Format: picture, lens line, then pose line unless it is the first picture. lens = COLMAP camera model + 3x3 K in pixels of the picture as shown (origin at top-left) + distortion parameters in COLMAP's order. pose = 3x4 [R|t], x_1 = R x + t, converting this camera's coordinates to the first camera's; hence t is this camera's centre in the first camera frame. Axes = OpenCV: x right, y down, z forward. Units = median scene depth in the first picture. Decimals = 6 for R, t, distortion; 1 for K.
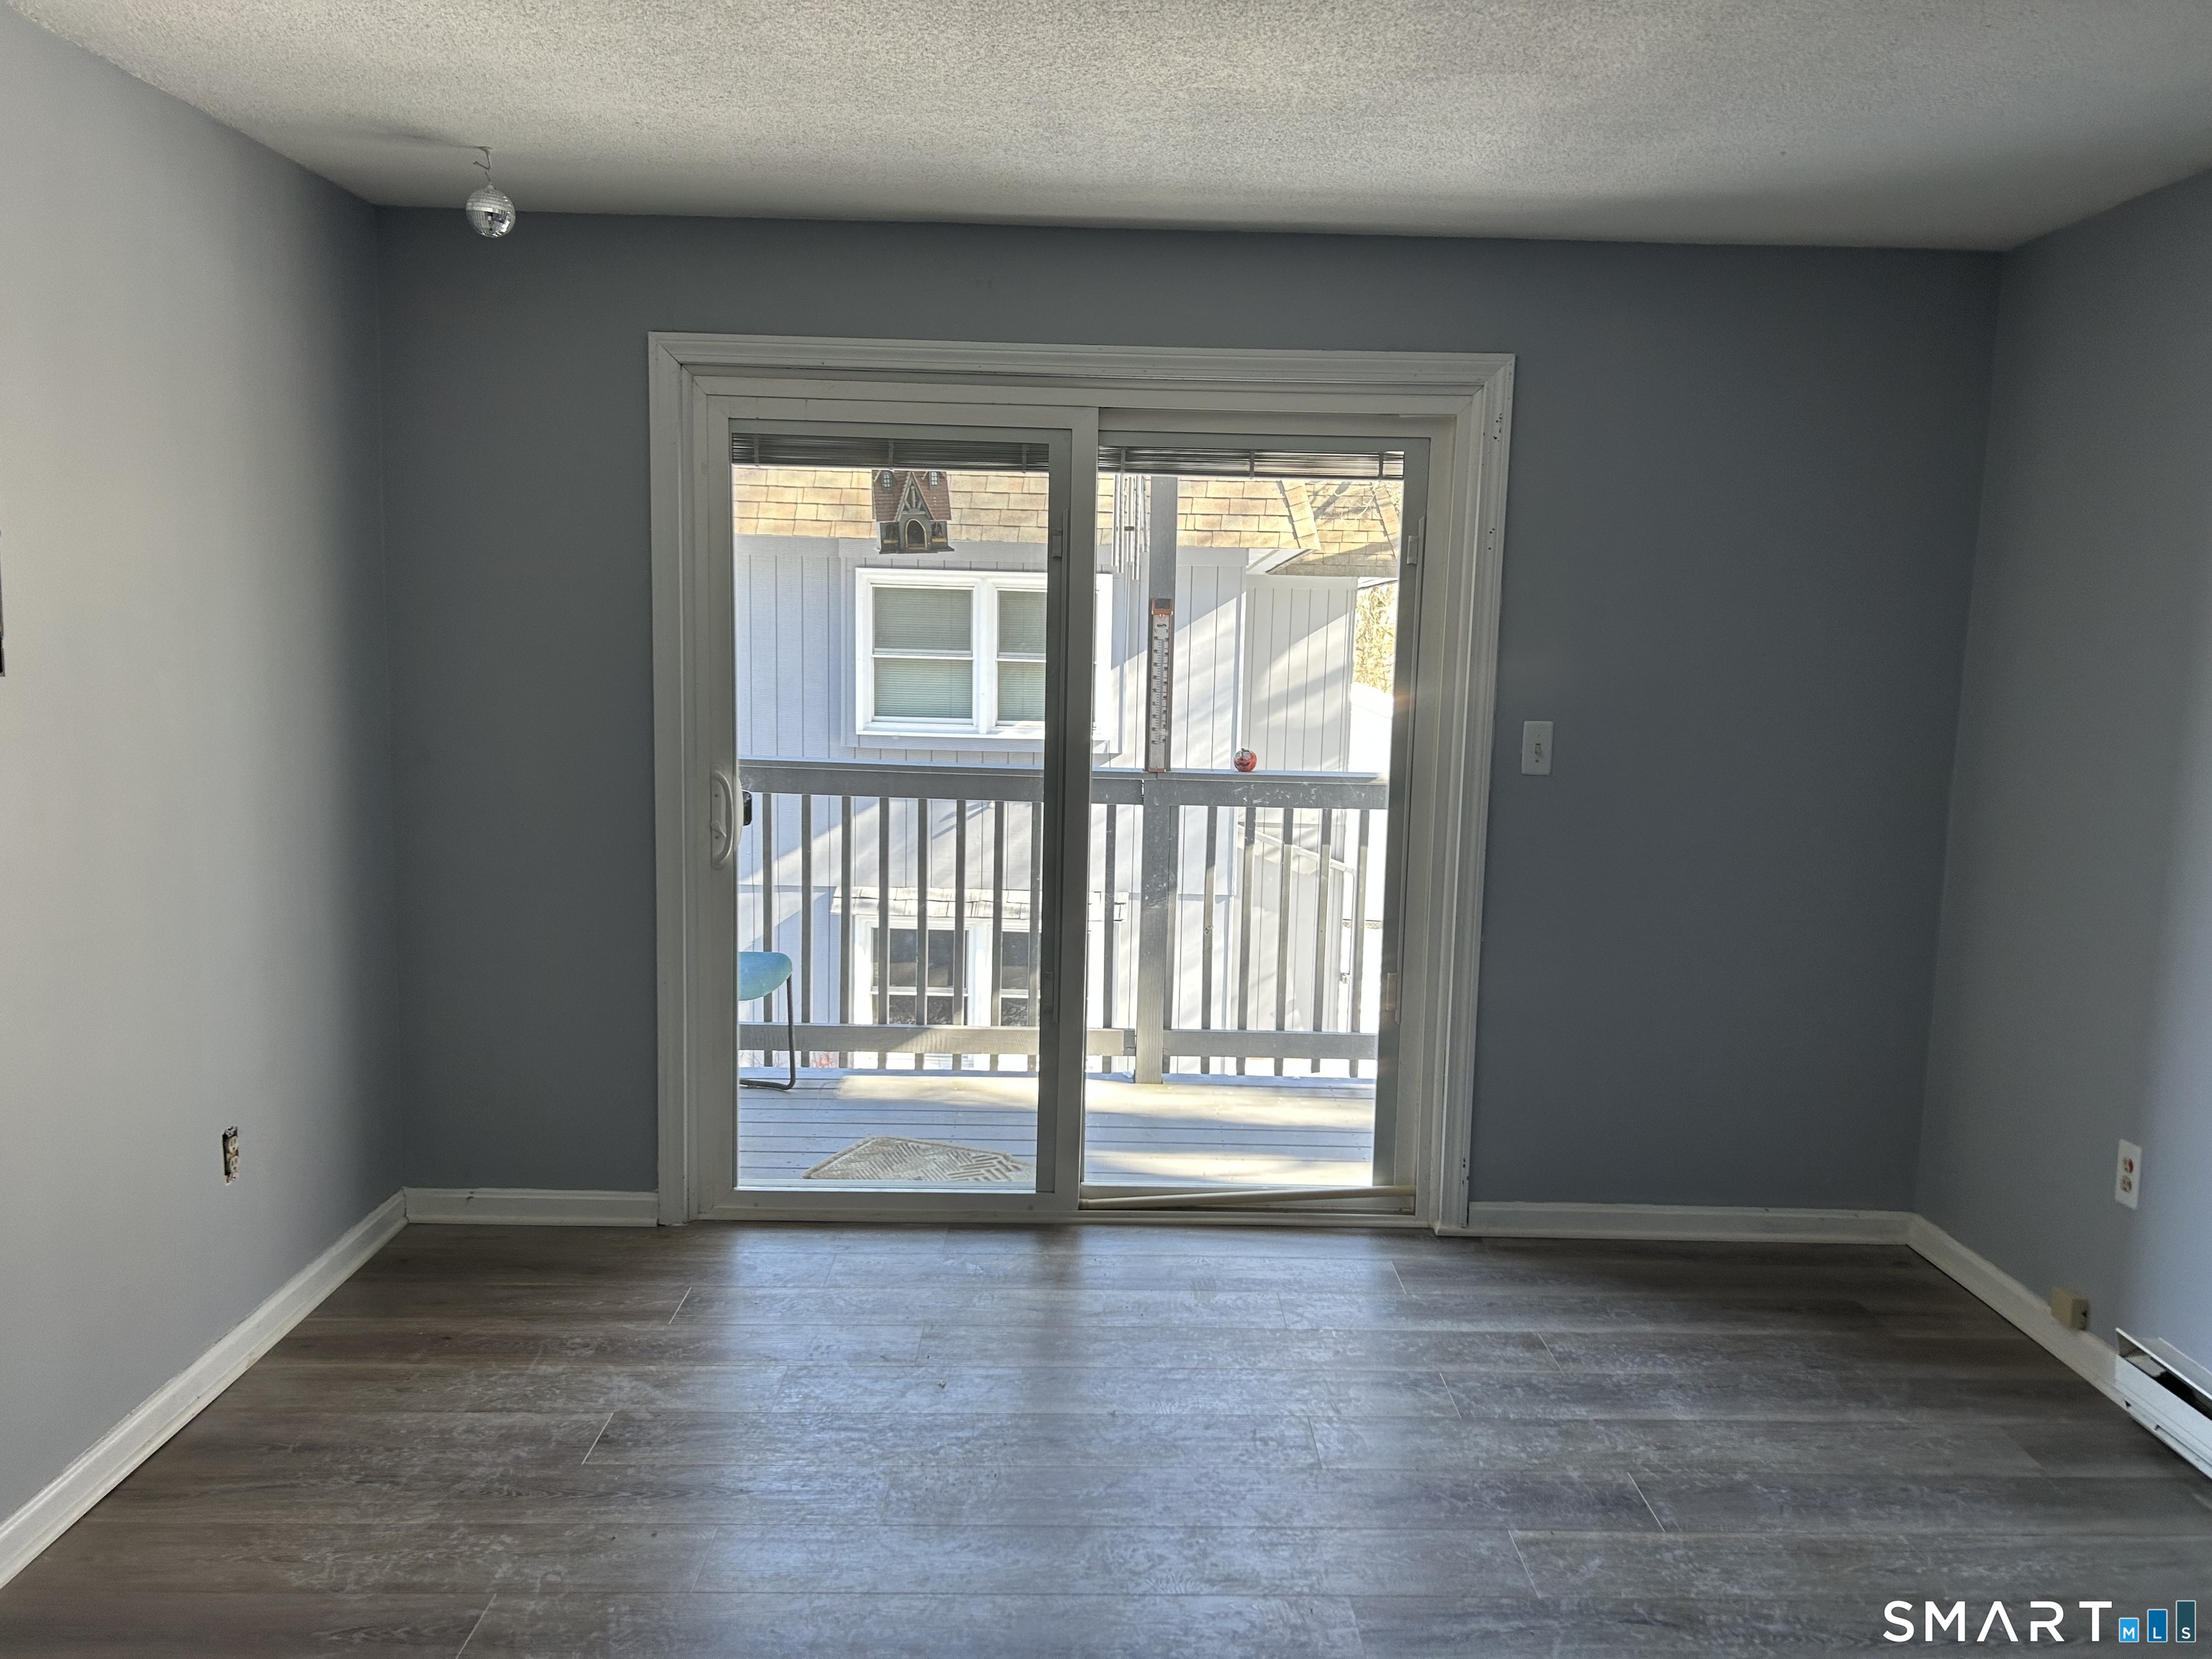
lens RADIAL K [[1689.1, 0, 1112.2], [0, 1689.1, 848.0], [0, 0, 1]] dist [0.044855, -0.010505]
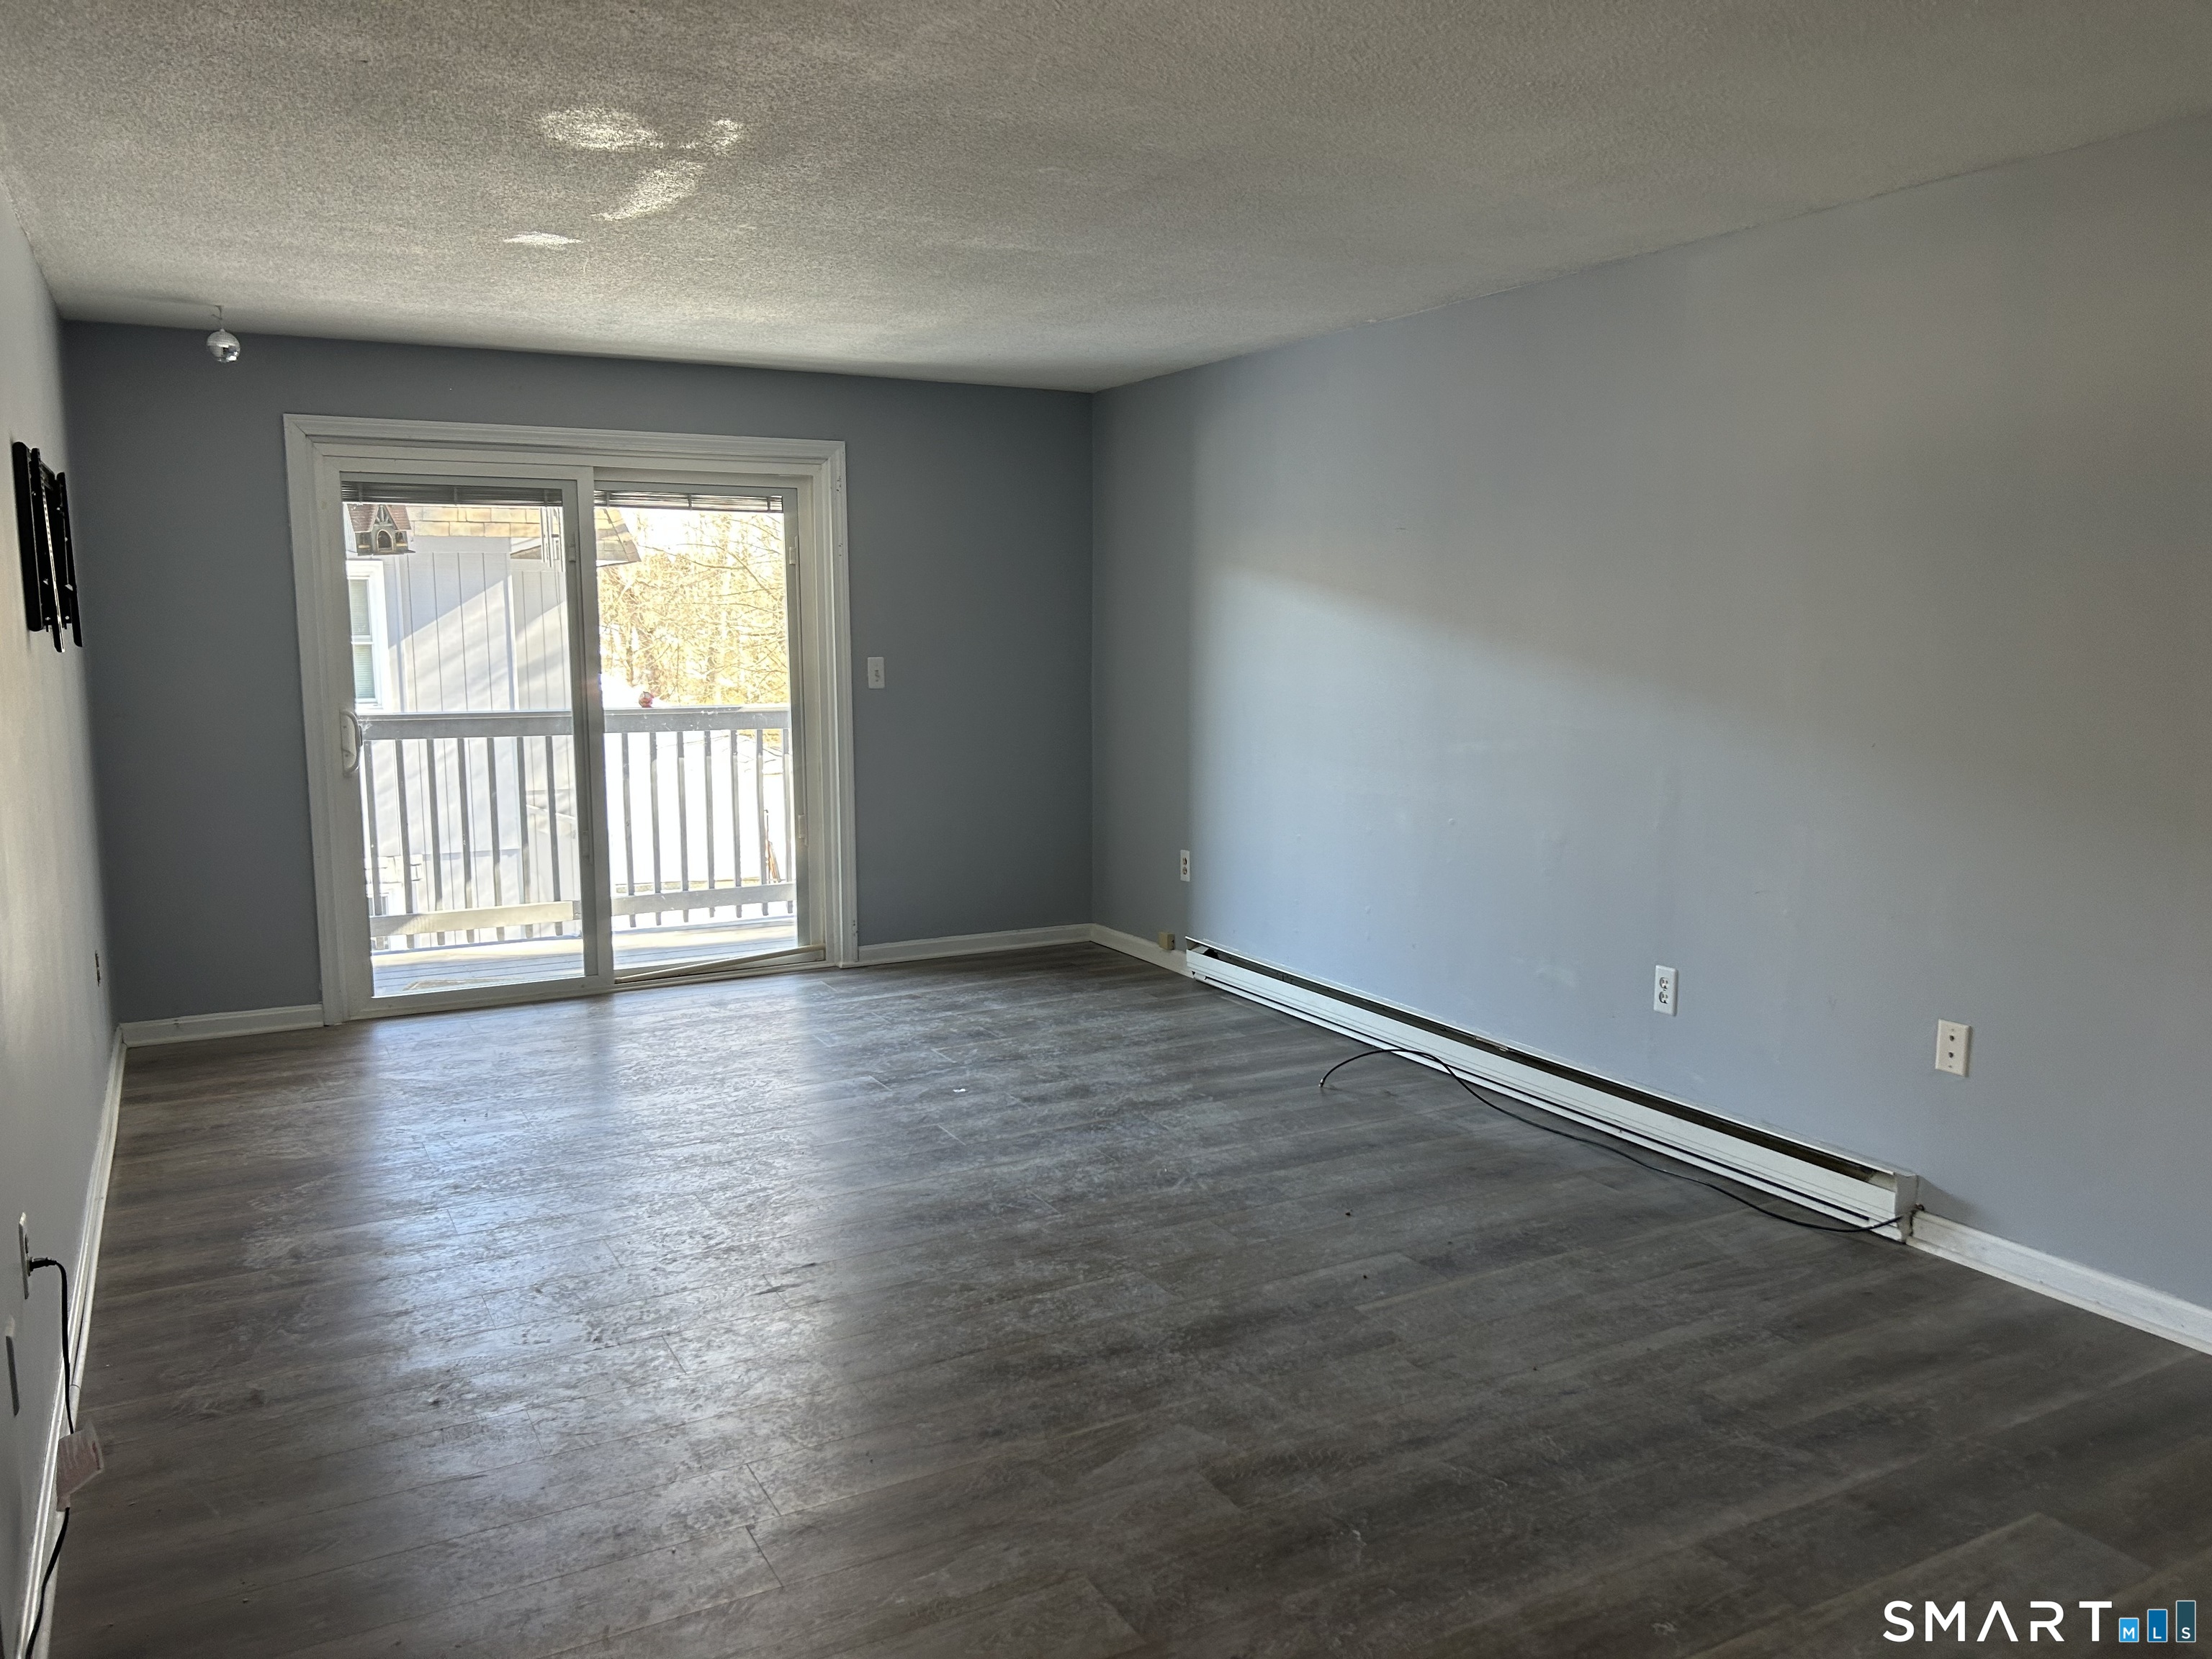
lens RADIAL K [[1666.2, 0, 1112.0], [0, 1666.2, 839.1], [0, 0, 1]] dist [0.061114, -0.086821]
pose [[0.885637, -0.086308, 0.456288, -0.318553], [0.082396, 0.996192, 0.028506, 0.079179], [-0.457010, 0.012351, 0.889376, -0.596357]]
